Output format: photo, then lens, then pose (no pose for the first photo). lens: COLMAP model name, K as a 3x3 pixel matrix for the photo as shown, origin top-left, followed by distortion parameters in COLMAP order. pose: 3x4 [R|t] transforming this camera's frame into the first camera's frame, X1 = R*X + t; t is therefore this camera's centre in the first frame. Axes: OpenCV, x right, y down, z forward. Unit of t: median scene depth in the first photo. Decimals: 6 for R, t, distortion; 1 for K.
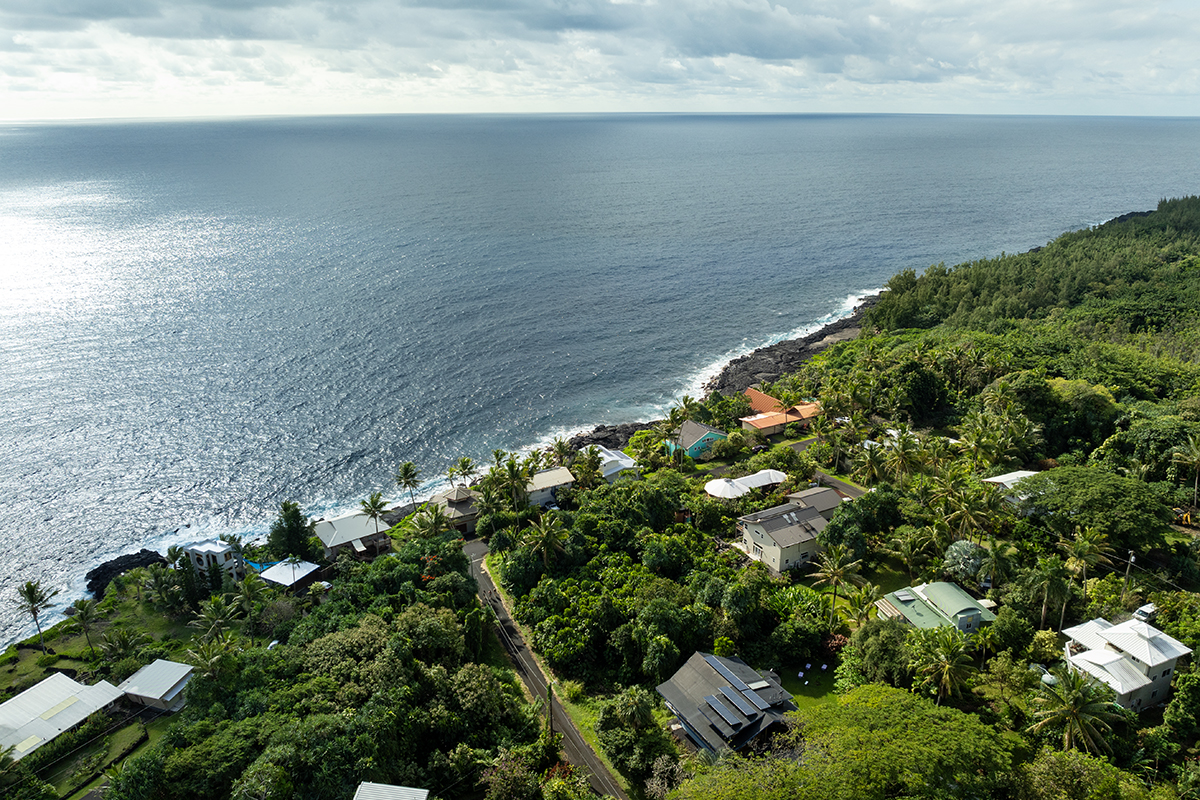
lens RADIAL K [[843.7, 0, 606.2], [0, 843.7, 399.7], [0, 0, 1]] dist [-0.034776, 0.001609]
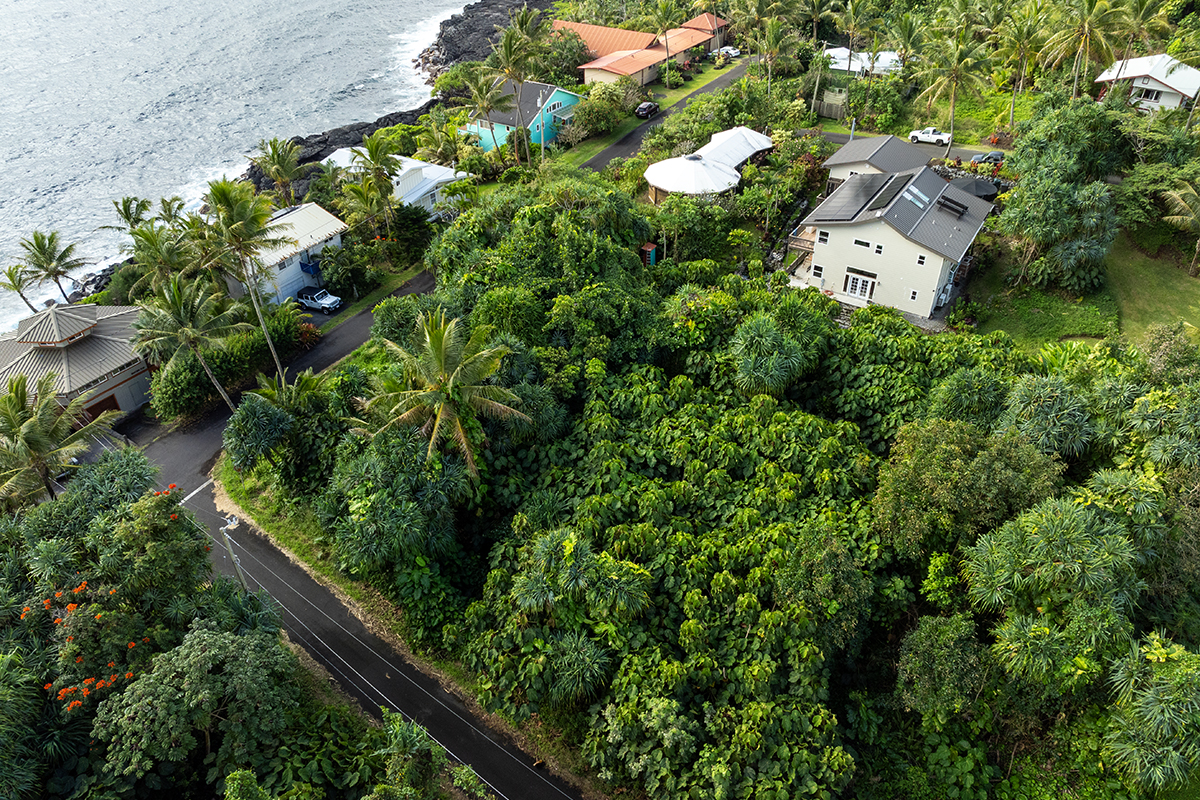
lens RADIAL K [[843.7, 0, 606.2], [0, 843.7, 399.7], [0, 0, 1]] dist [-0.034776, 0.001609]
pose [[0.881699, -0.275490, 0.383030, -0.126343], [0.150751, 0.933765, 0.324586, 0.067648], [-0.447080, -0.228445, 0.864831, 0.635637]]
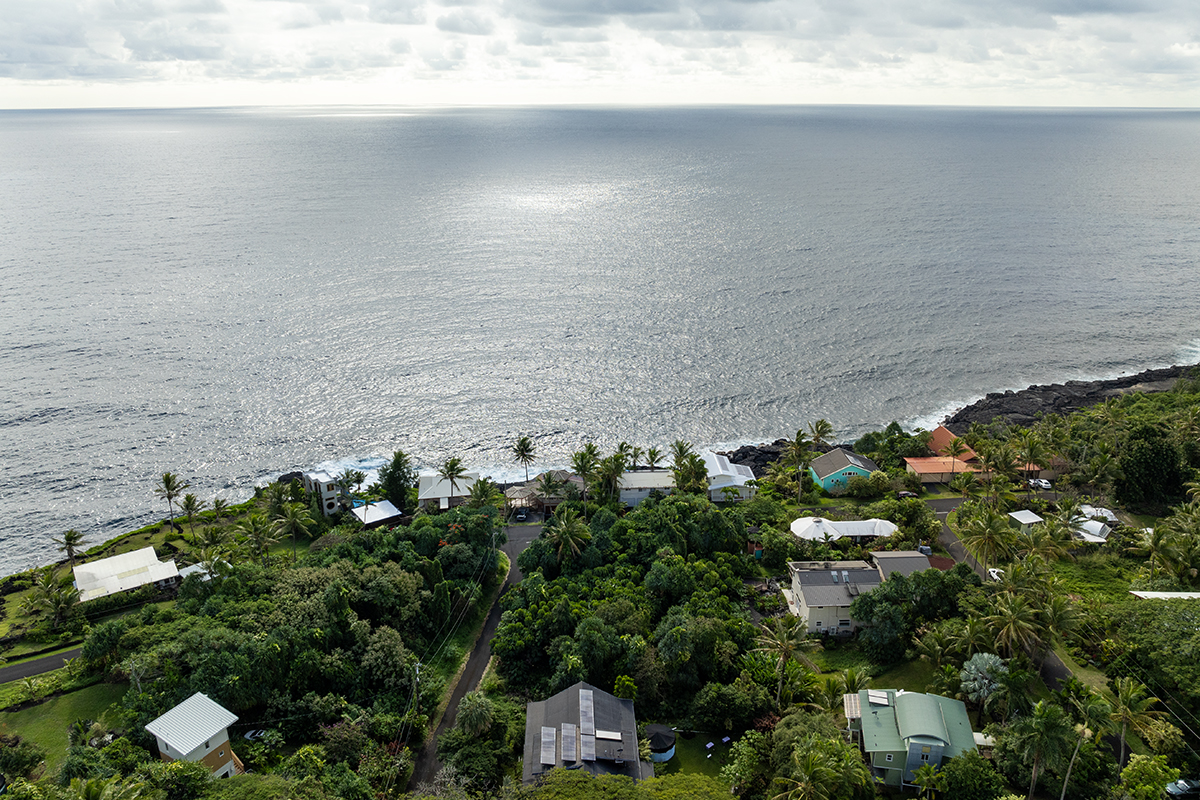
lens RADIAL K [[843.7, 0, 606.2], [0, 843.7, 399.7], [0, 0, 1]] dist [-0.034776, 0.001609]
pose [[0.886513, 0.157500, -0.435074, 0.338764], [-0.152697, 0.987191, 0.046232, -0.039572], [0.436783, 0.025449, 0.899207, 0.112839]]
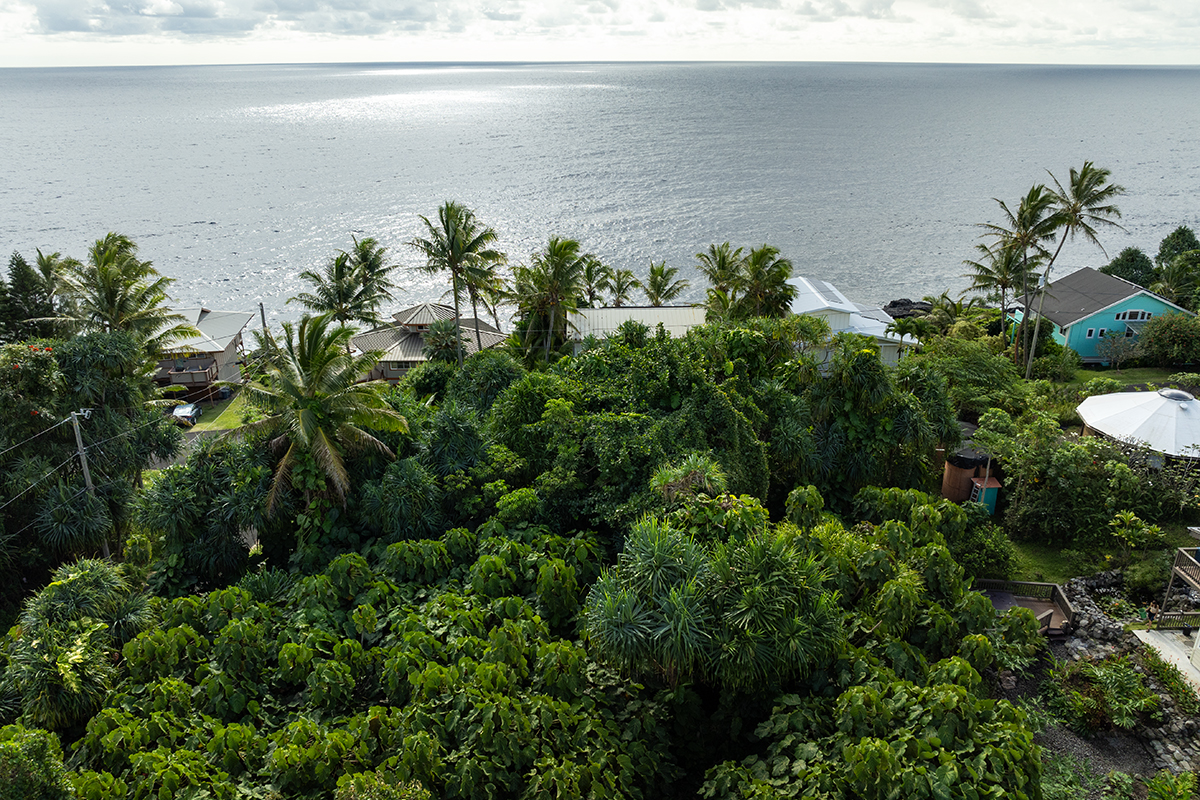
lens RADIAL K [[843.7, 0, 606.2], [0, 843.7, 399.7], [0, 0, 1]] dist [-0.034776, 0.001609]
pose [[0.876687, 0.183372, -0.444741, 0.110938], [-0.158653, 0.982987, 0.092555, 0.110166], [0.454147, -0.010582, 0.890864, 0.728879]]
